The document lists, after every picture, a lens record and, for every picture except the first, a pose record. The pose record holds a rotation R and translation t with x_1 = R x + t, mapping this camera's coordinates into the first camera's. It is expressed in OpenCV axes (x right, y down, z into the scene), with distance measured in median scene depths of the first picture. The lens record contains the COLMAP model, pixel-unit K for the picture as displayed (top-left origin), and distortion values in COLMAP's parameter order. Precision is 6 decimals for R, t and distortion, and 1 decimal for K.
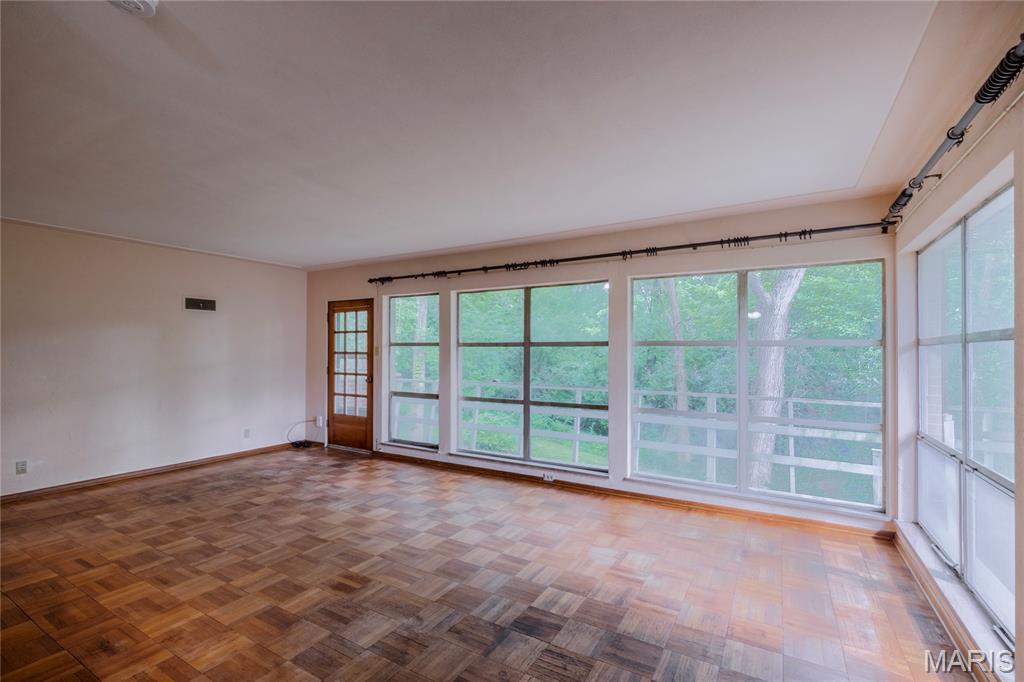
lens RADIAL K [[457.4, 0, 516.0], [0, 457.4, 348.9], [0, 0, 1]] dist [0.006840, -0.000318]
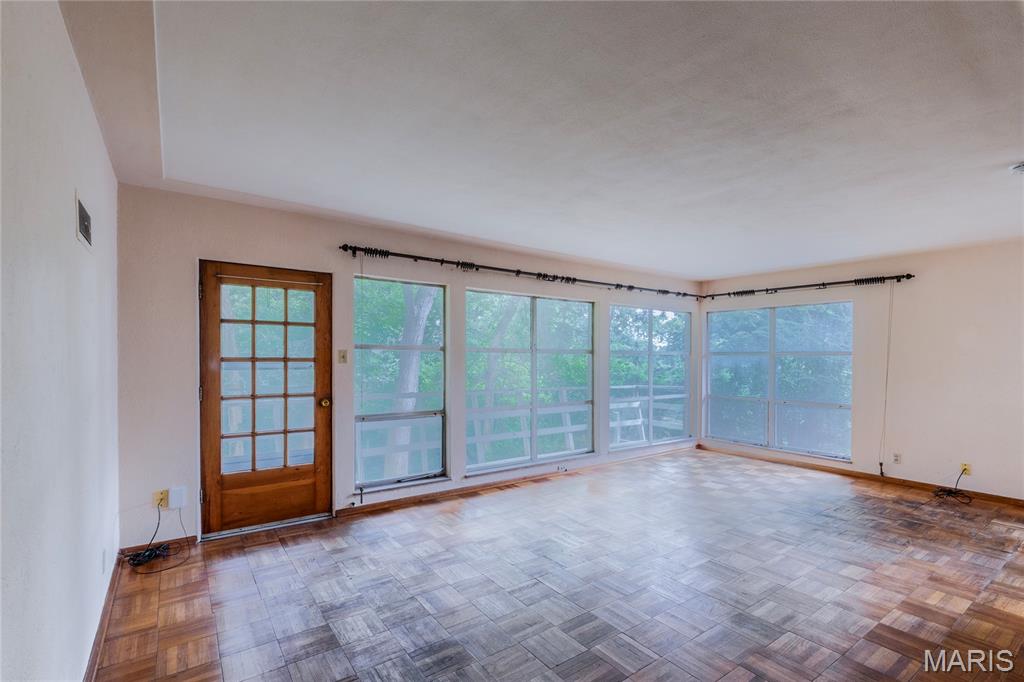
lens RADIAL K [[469.7, 0, 511.2], [0, 469.7, 361.0], [0, 0, 1]] dist [0.001439, 0.000063]
pose [[0.403225, -0.008176, 0.915065, -1.150315], [-0.011403, 0.999838, 0.013958, -0.001620], [-0.915030, -0.016062, 0.403066, 0.715695]]
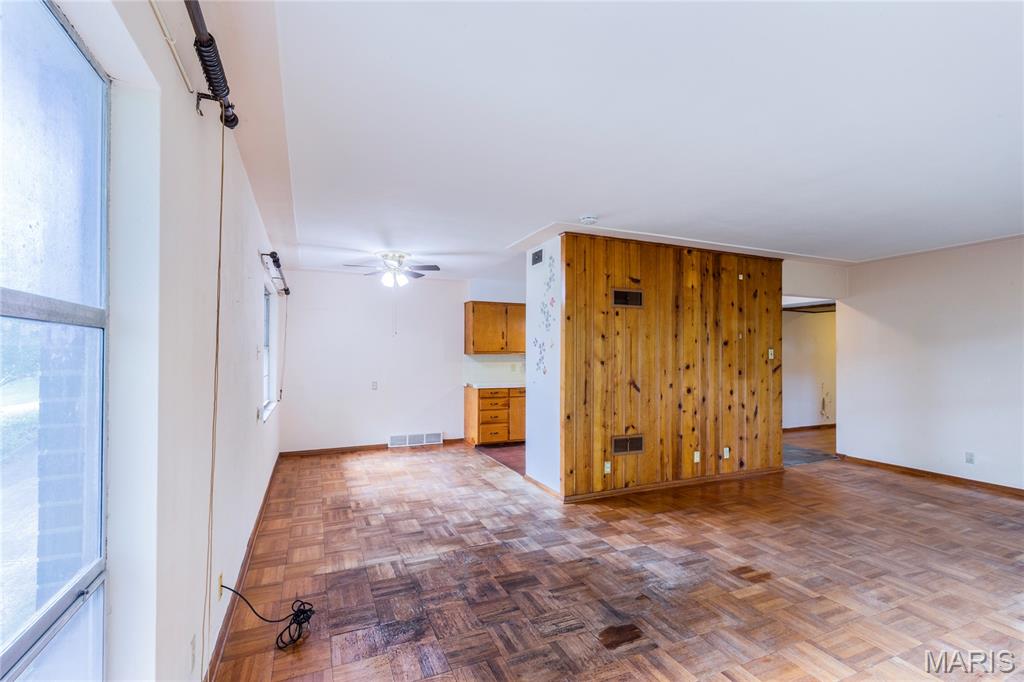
lens RADIAL K [[457.4, 0, 516.0], [0, 457.4, 348.9], [0, 0, 1]] dist [0.006840, -0.000318]
pose [[-0.573277, -0.013154, -0.819256, 0.519424], [-0.000956, 0.999881, -0.015385, 0.004500], [0.819361, -0.008037, -0.573221, 0.731946]]
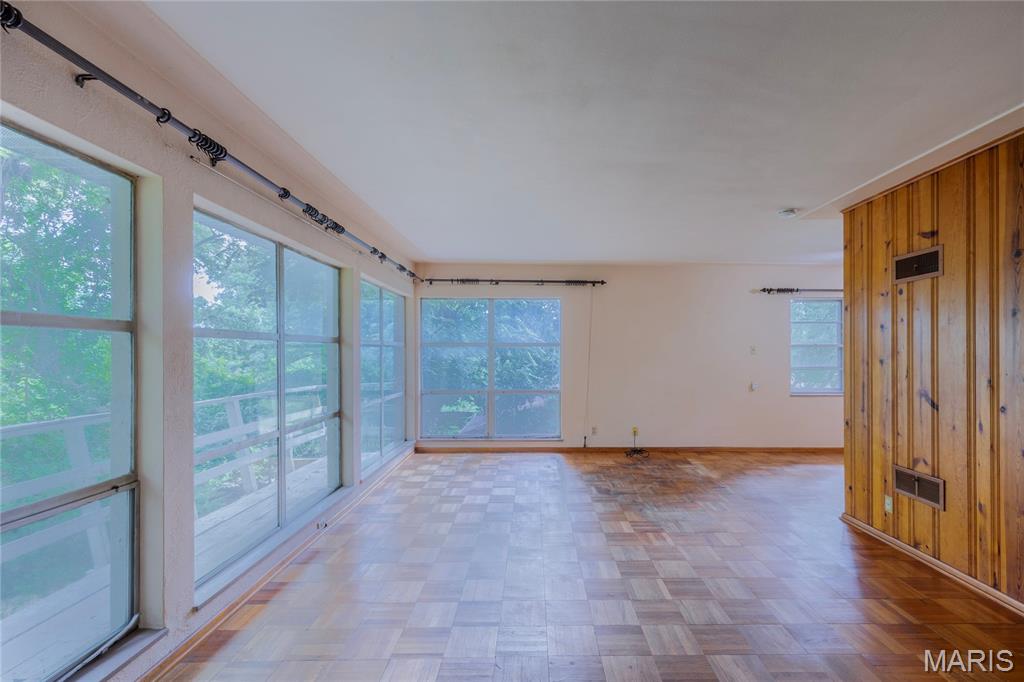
lens RADIAL K [[466.2, 0, 537.9], [0, 466.2, 350.5], [0, 0, 1]] dist [0.001023, -0.000196]
pose [[-0.518843, -0.002097, 0.854867, -0.800522], [-0.007931, 0.999966, -0.002360, 0.007510], [-0.854833, -0.008005, -0.518842, 1.203907]]
